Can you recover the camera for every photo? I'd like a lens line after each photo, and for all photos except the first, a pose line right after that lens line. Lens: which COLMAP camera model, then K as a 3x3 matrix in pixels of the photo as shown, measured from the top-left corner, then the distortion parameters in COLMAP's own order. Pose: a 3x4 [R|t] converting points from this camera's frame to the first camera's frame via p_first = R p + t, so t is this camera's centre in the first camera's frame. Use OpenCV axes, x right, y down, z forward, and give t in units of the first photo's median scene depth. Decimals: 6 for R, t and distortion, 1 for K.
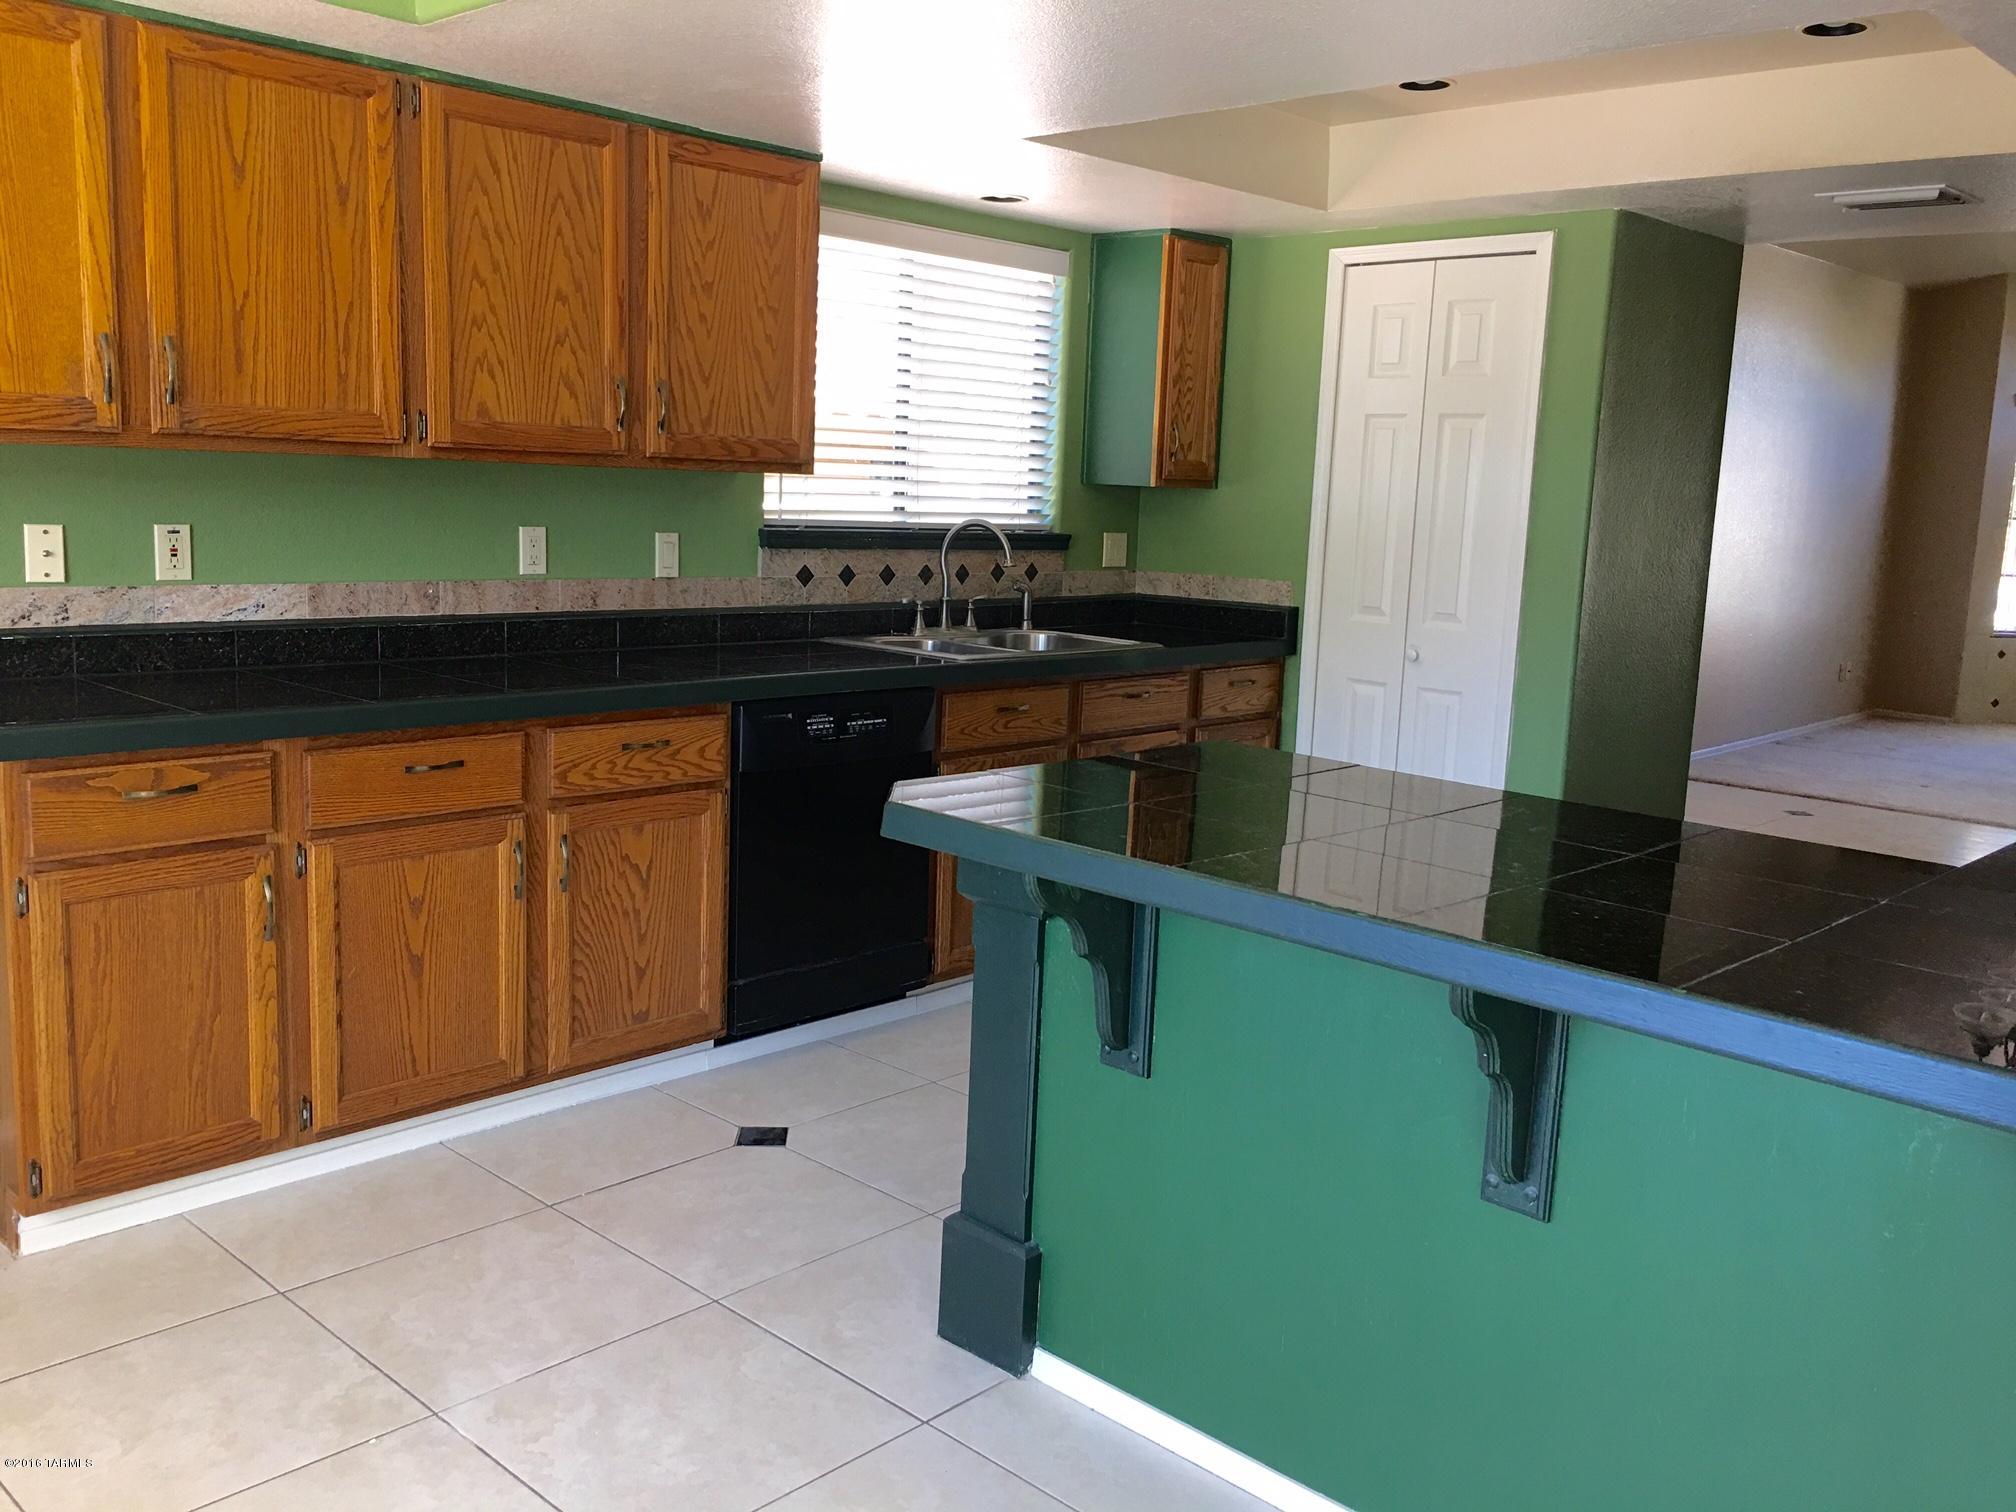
lens RADIAL K [[1724.9, 0, 1012.3], [0, 1724.9, 741.9], [0, 0, 1]] dist [0.072631, -0.092029]
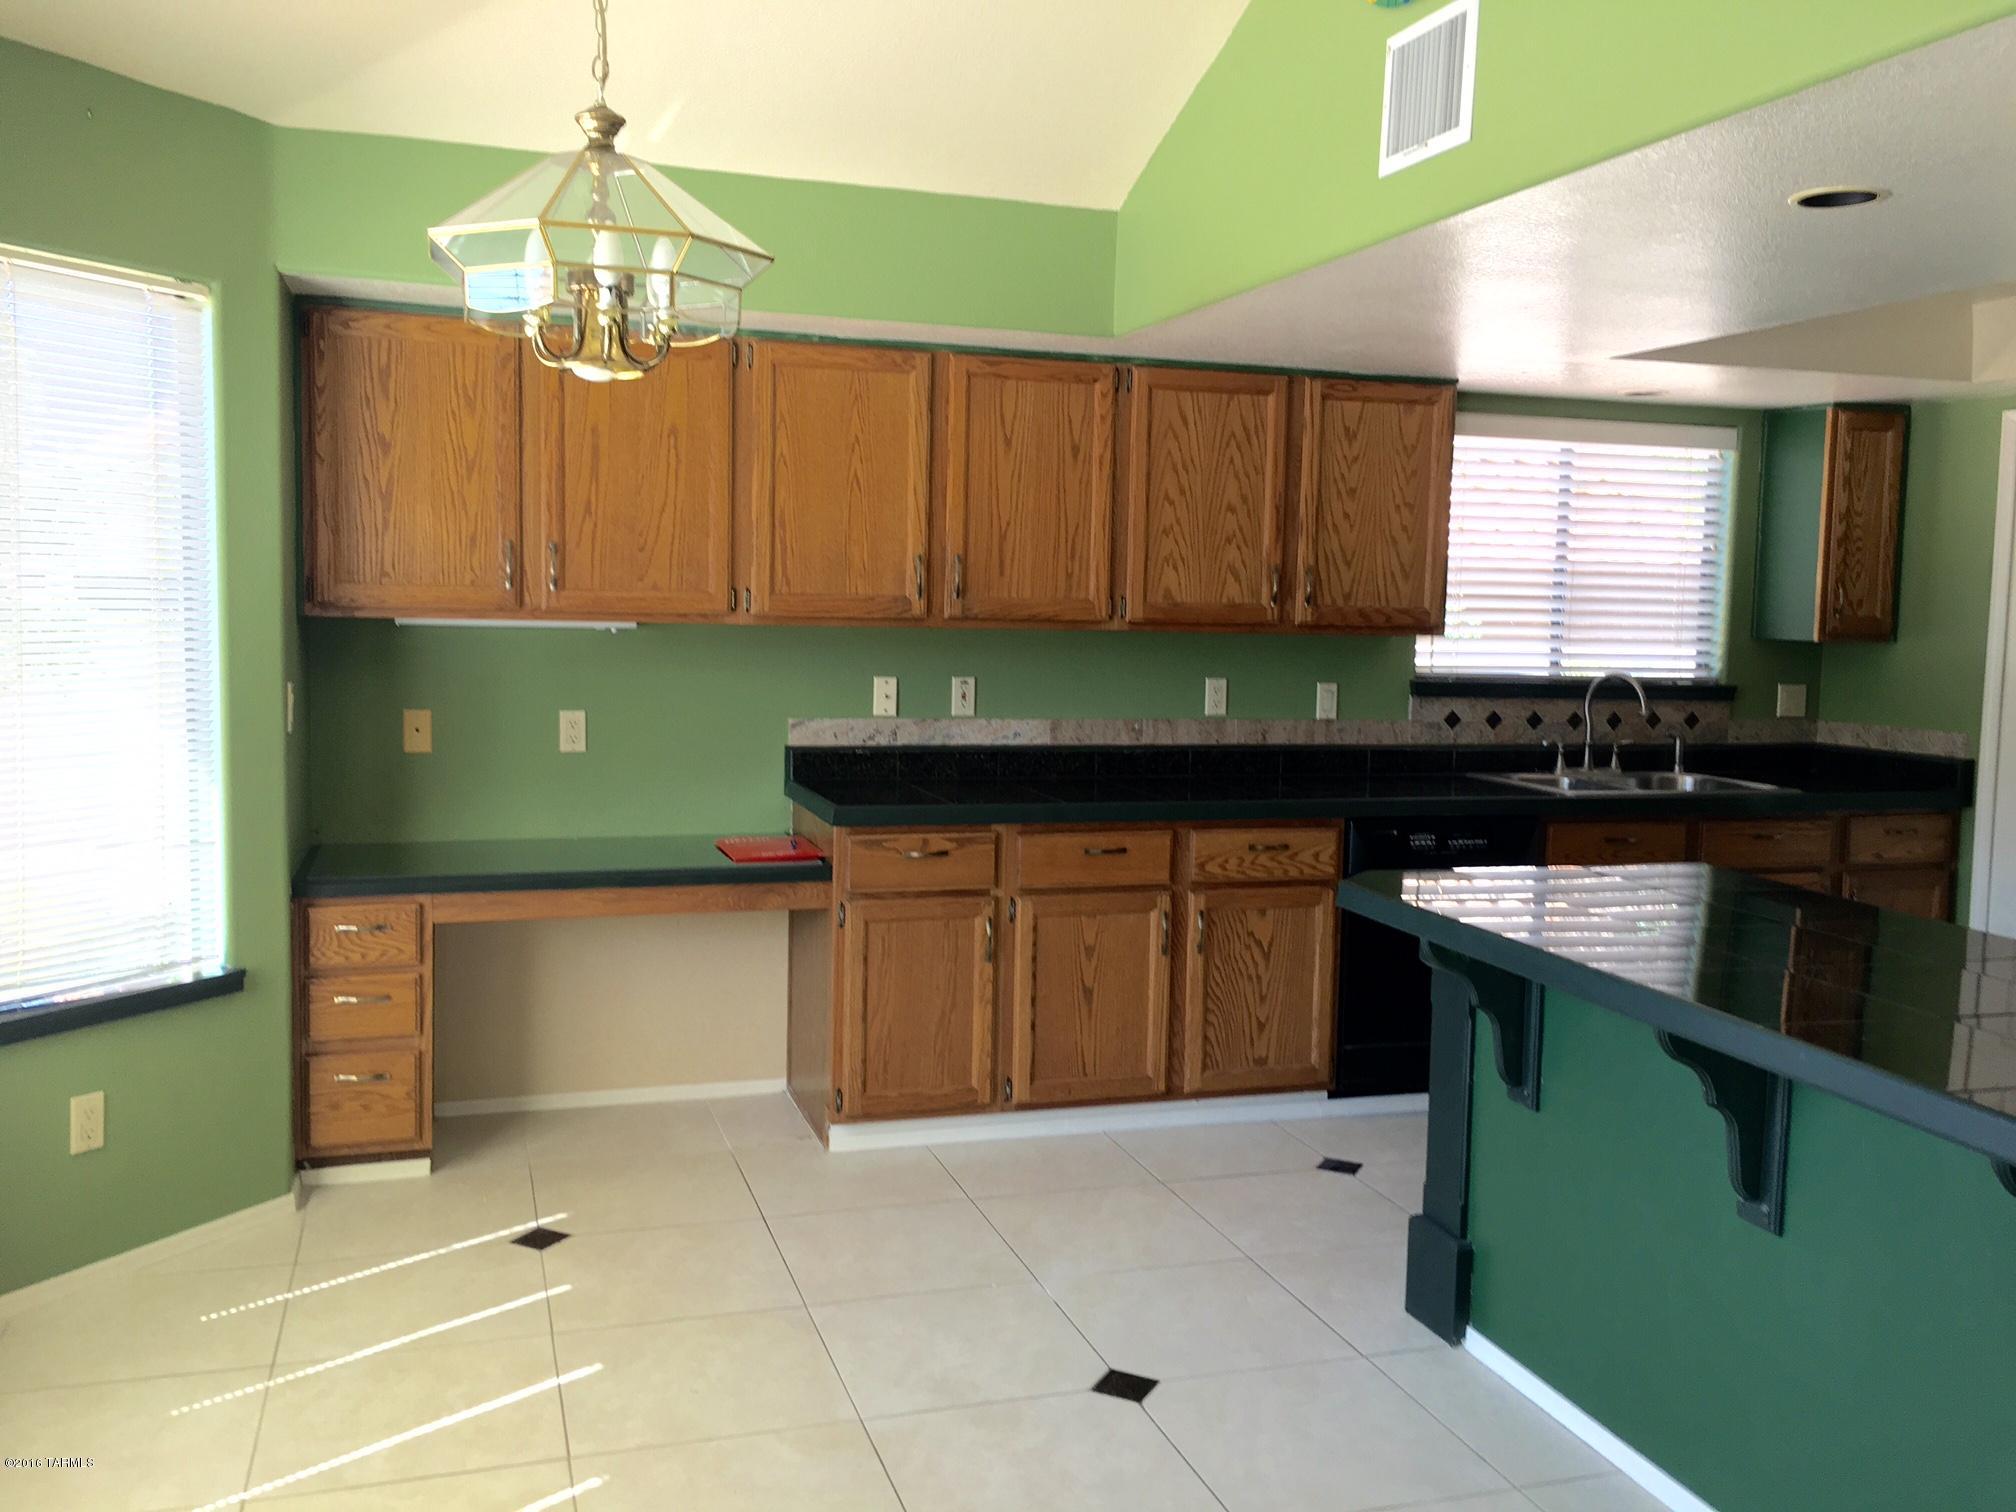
lens RADIAL K [[1724.9, 0, 1002.4], [0, 1724.9, 743.6], [0, 0, 1]] dist [0.072631, -0.092029]
pose [[0.875735, 0.024564, -0.482166, 0.228648], [-0.063728, 0.995847, -0.065012, 0.020864], [0.478567, 0.087660, 0.873664, -0.224617]]
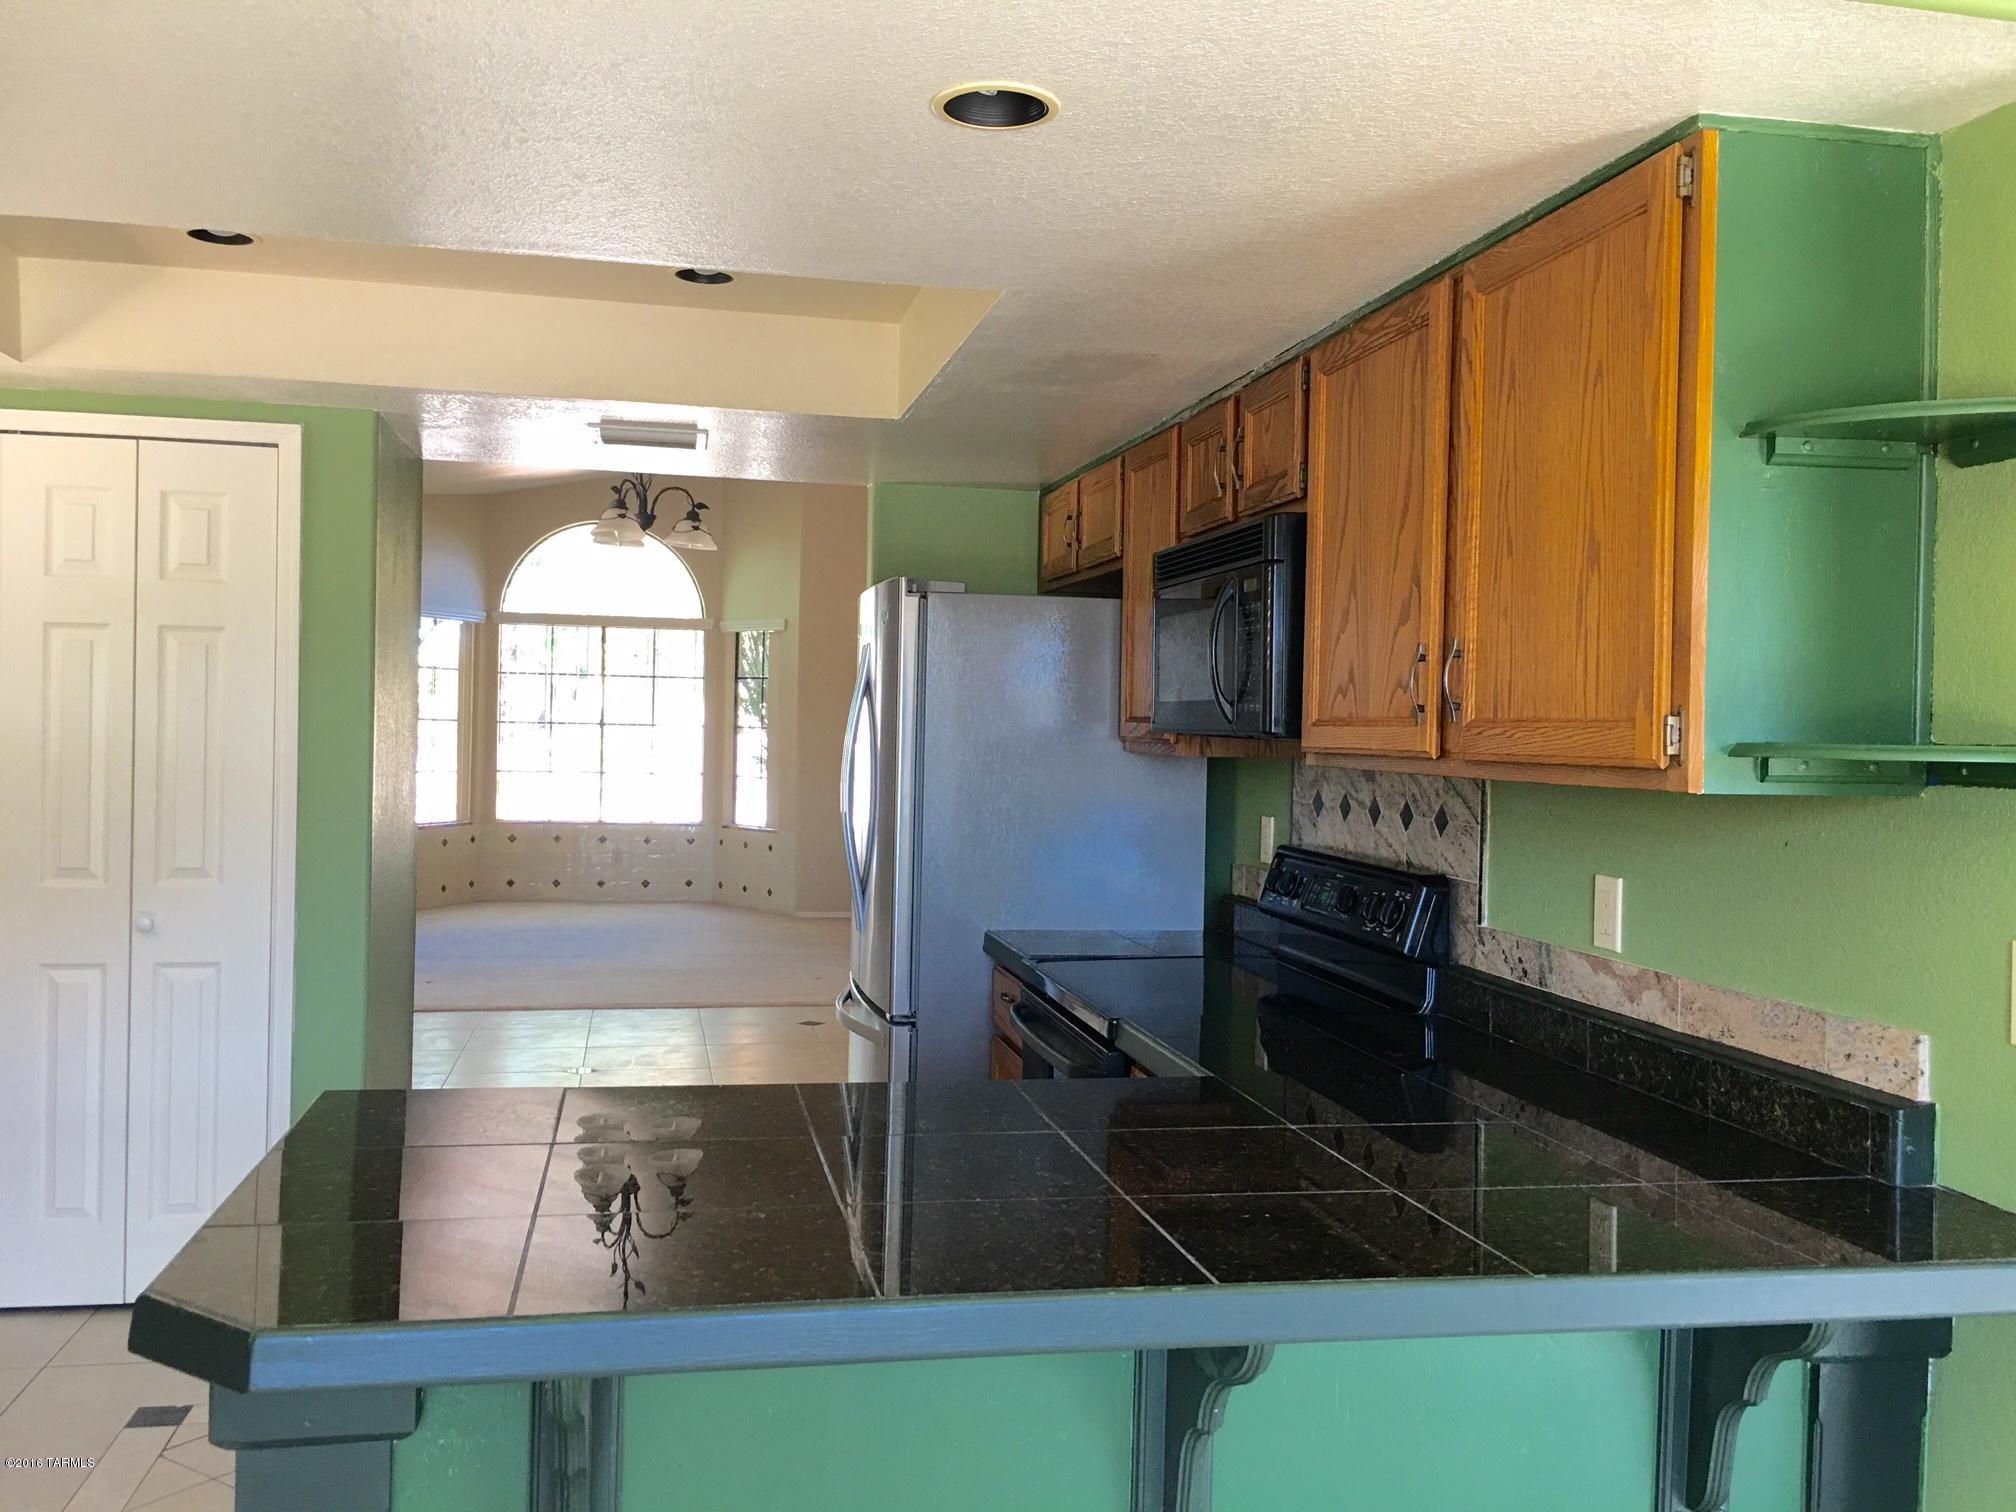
lens RADIAL K [[1724.9, 0, 1003.7], [0, 1724.9, 759.5], [0, 0, 1]] dist [0.072631, -0.092029]
pose [[0.580654, -0.046074, 0.812846, -0.254359], [0.127084, 0.991288, -0.034594, -0.064614], [-0.804171, 0.123387, 0.581451, 0.287272]]
